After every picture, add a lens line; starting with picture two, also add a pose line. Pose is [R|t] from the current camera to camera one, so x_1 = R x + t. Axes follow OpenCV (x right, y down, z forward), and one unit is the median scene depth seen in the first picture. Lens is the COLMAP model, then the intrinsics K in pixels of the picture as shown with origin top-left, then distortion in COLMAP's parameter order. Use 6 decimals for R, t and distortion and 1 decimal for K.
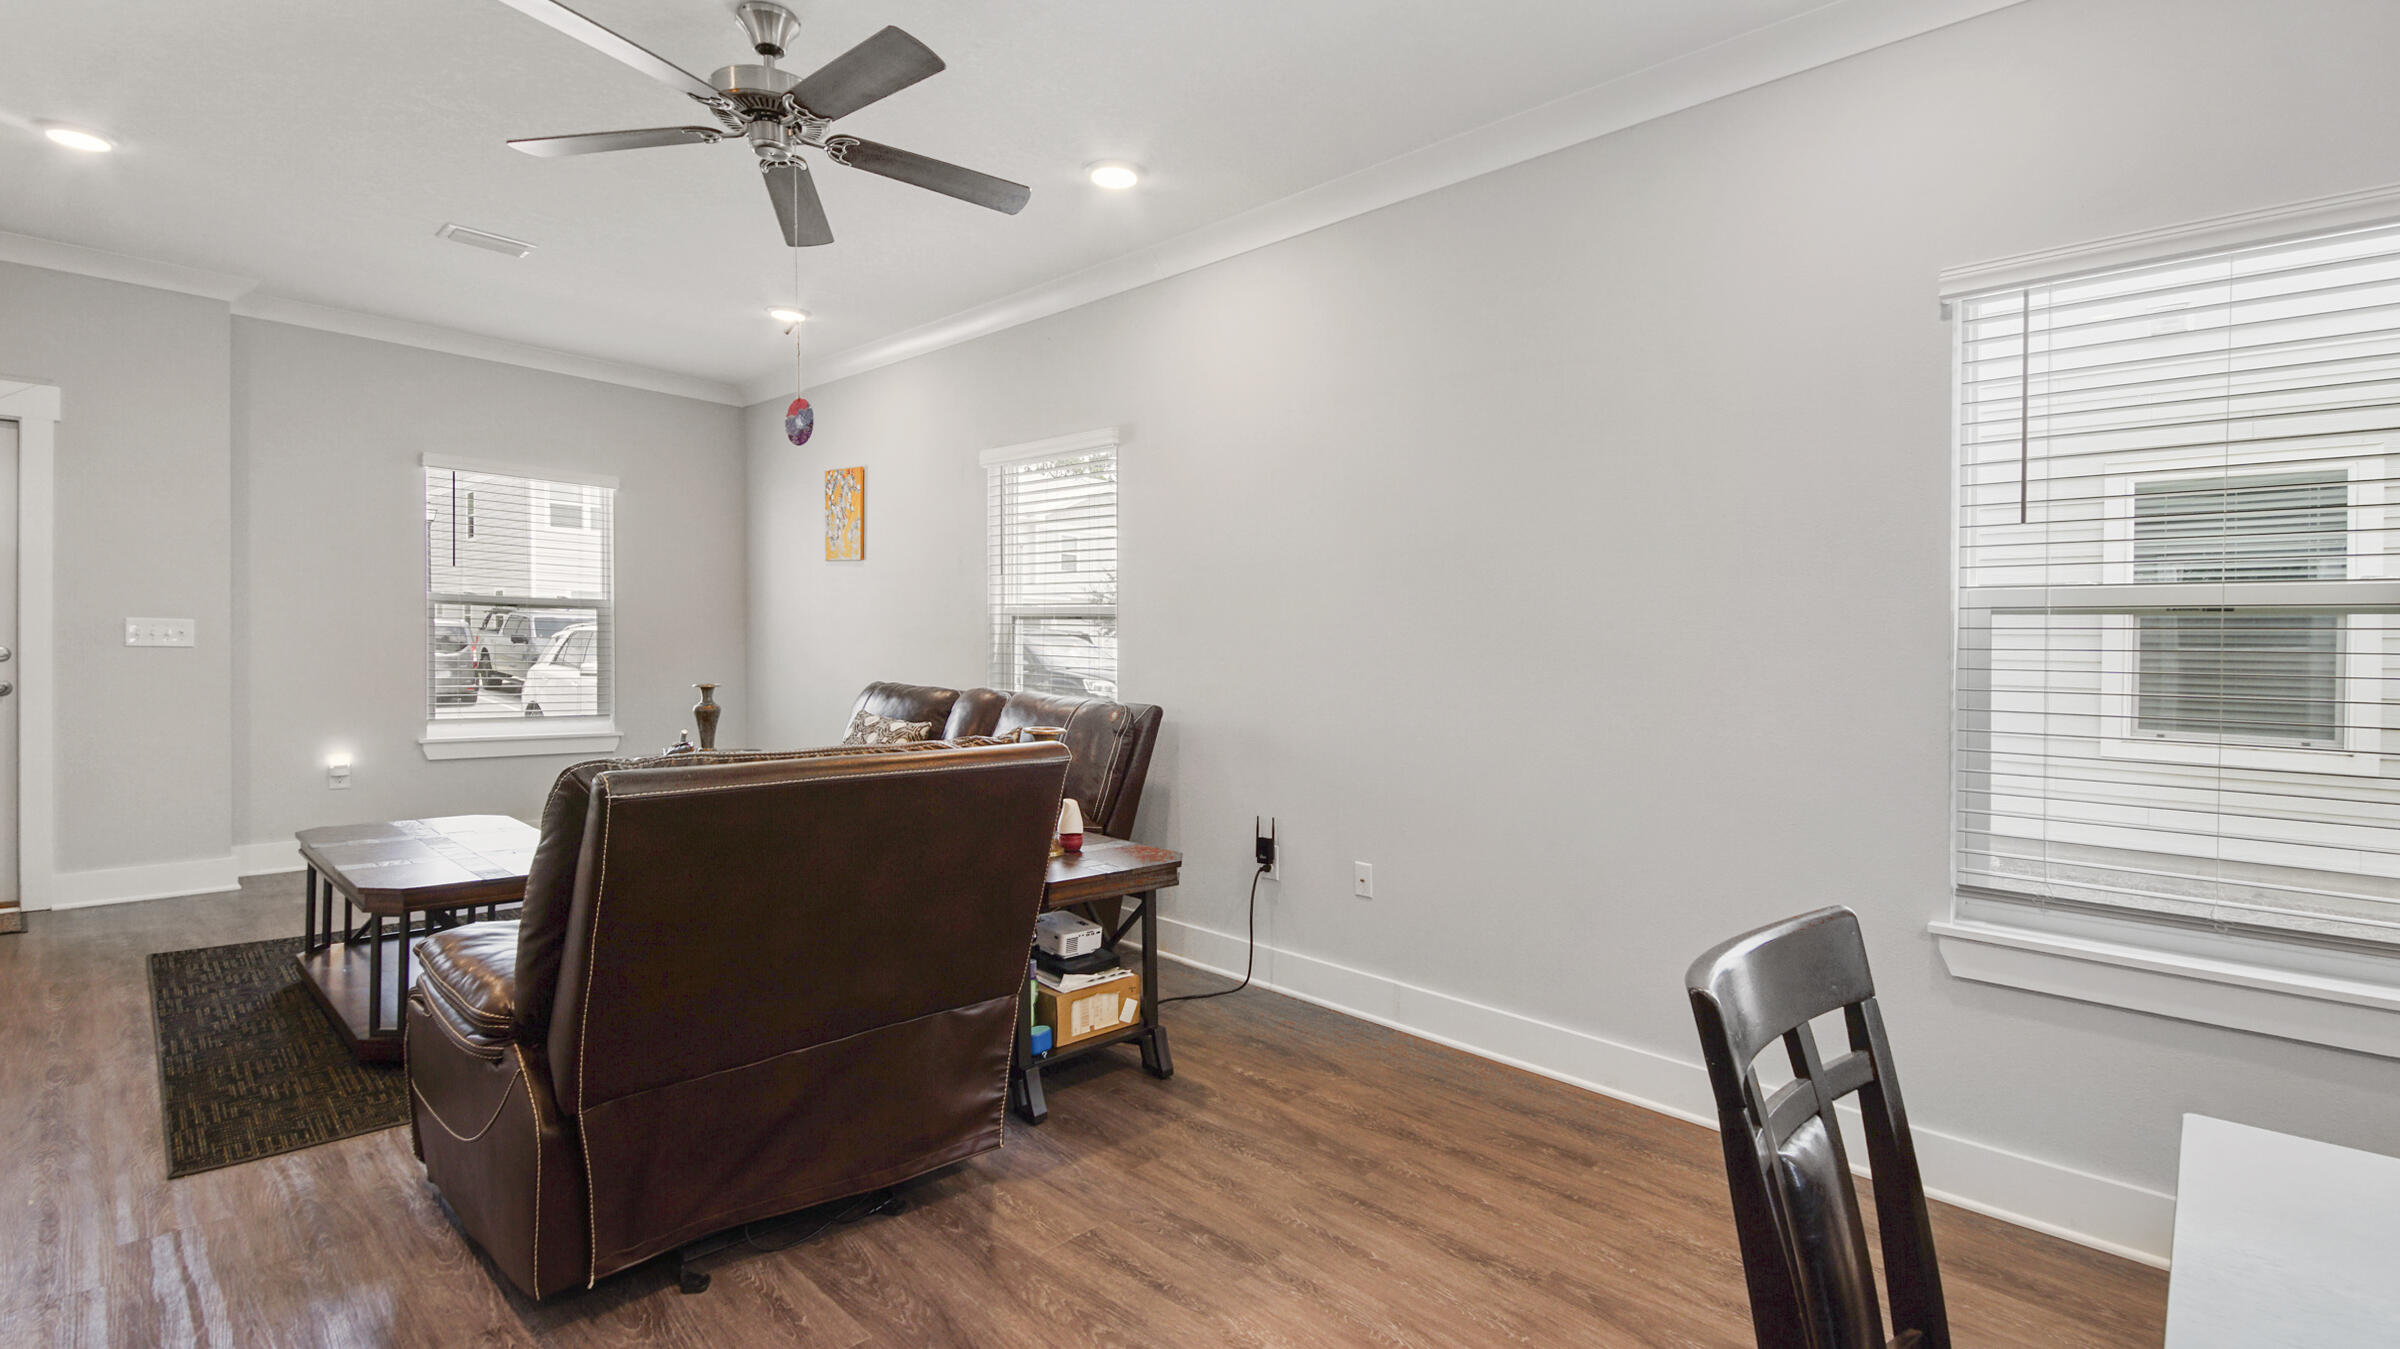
lens RADIAL K [[1048.3, 0, 1199.0], [0, 1048.3, 684.6], [0, 0, 1]] dist [-0.001545, -0.000170]
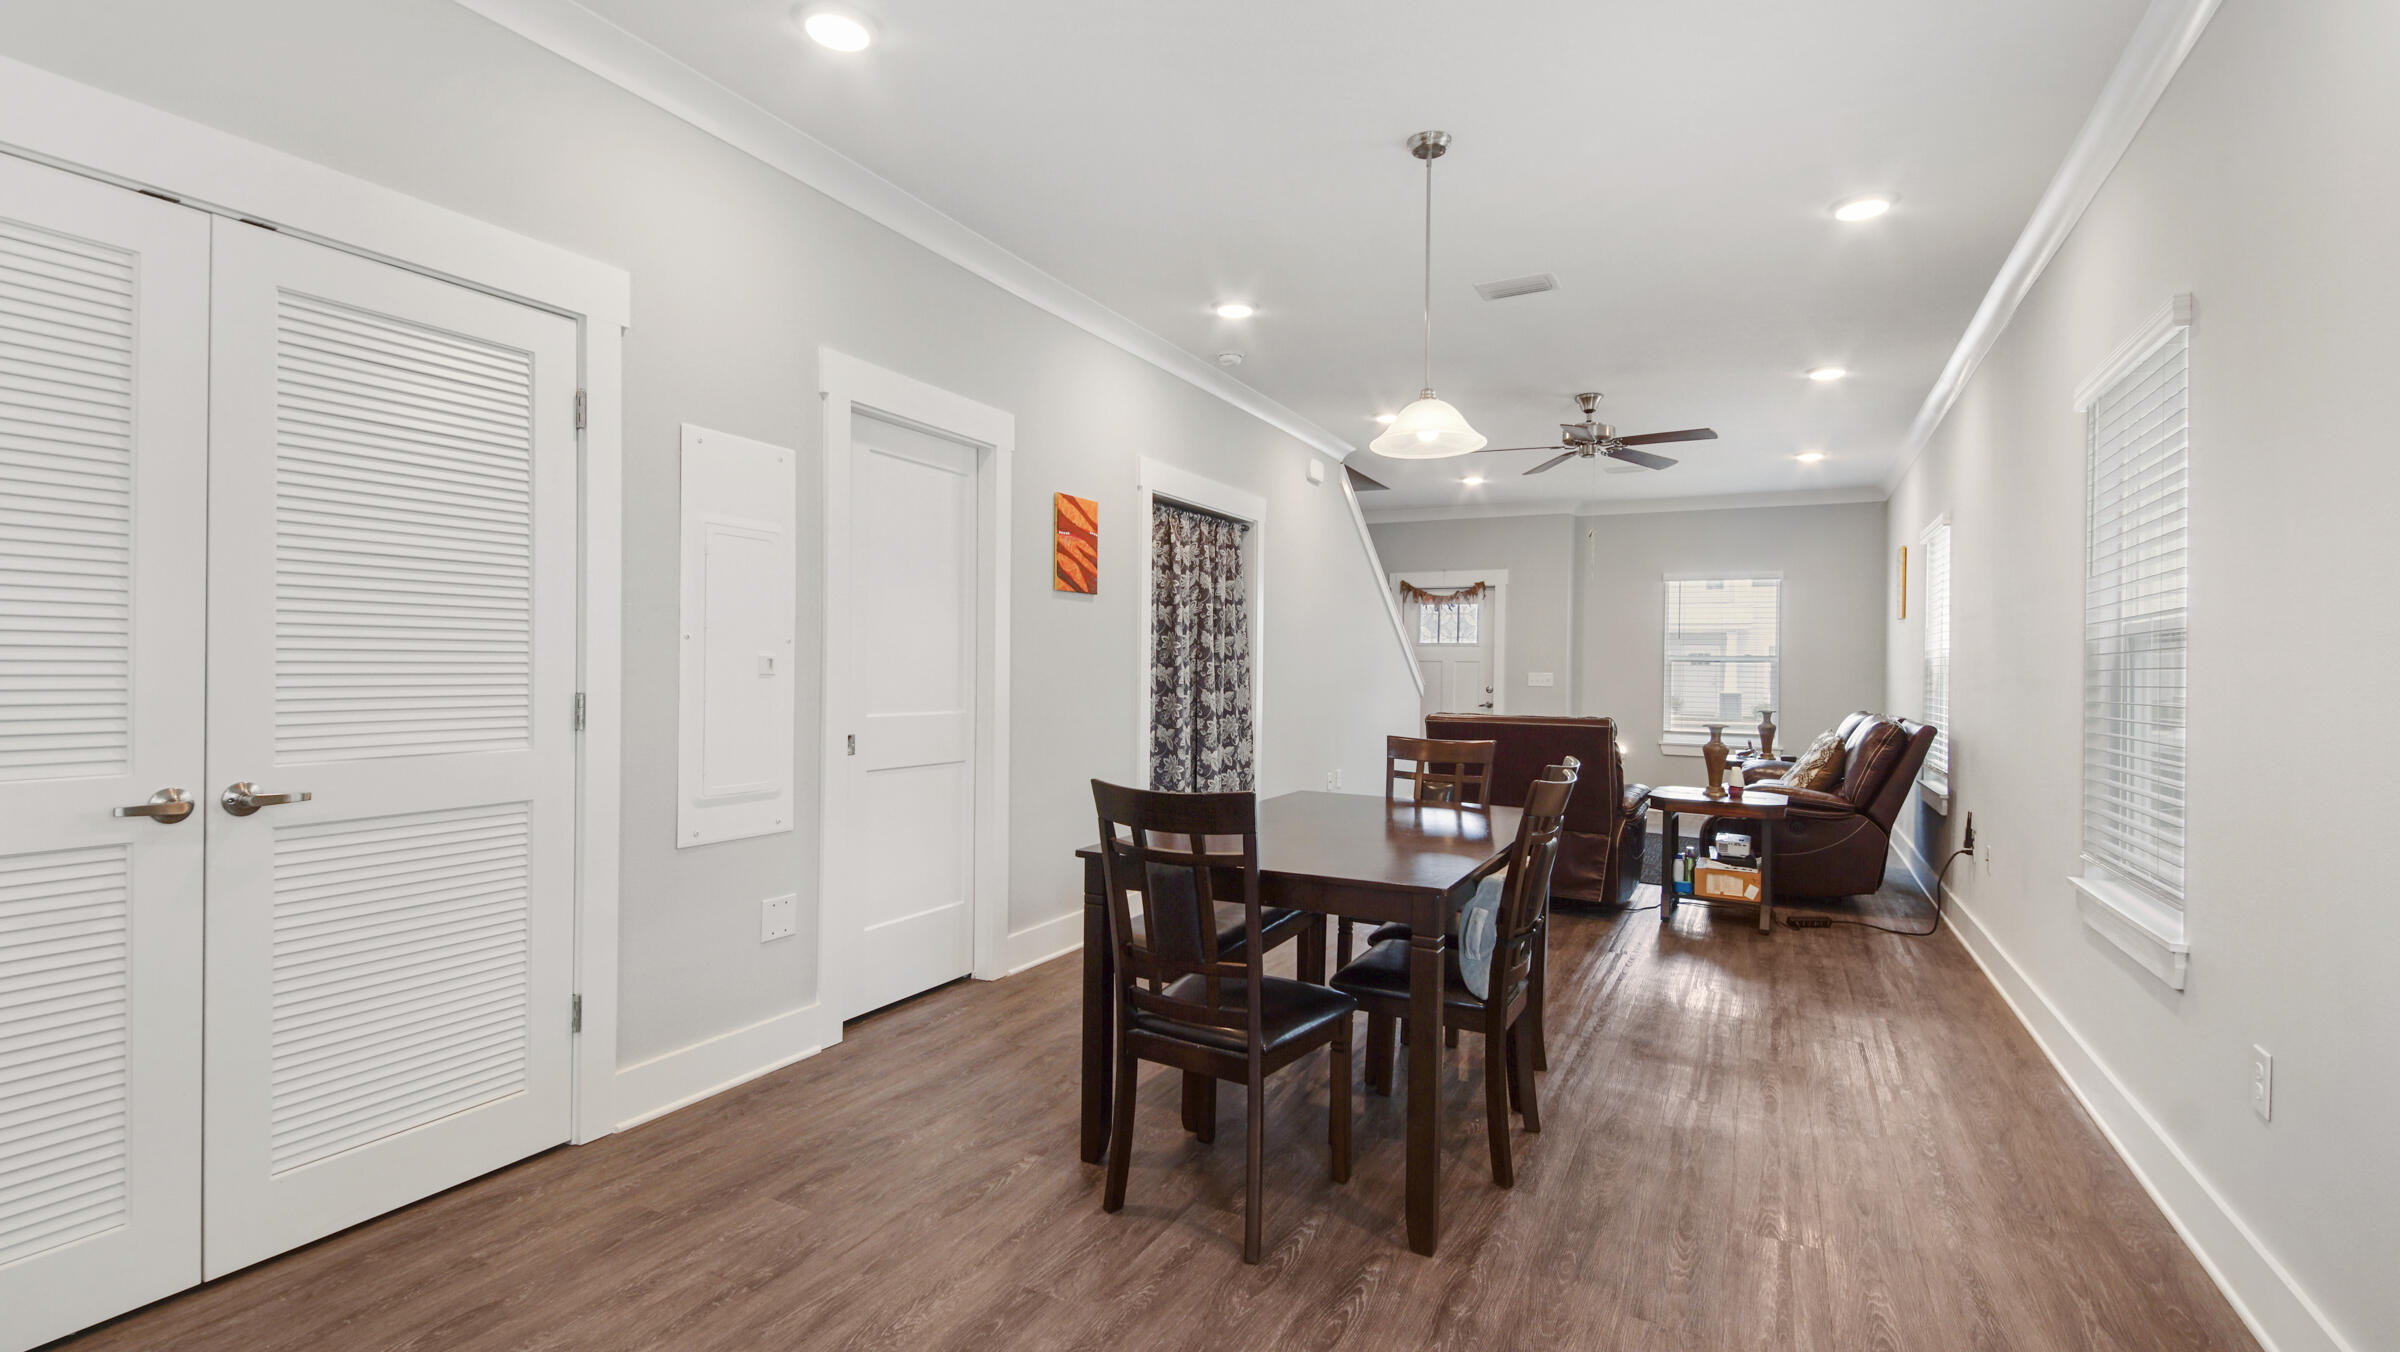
lens RADIAL K [[1064.5, 0, 1196.2], [0, 1064.5, 676.6], [0, 0, 1]] dist [0.005229, 0.000317]
pose [[0.264112, -0.011216, -0.964427, 0.936735], [-0.048517, 0.998512, -0.024899, 0.034179], [0.963271, 0.053367, 0.263175, -0.230590]]
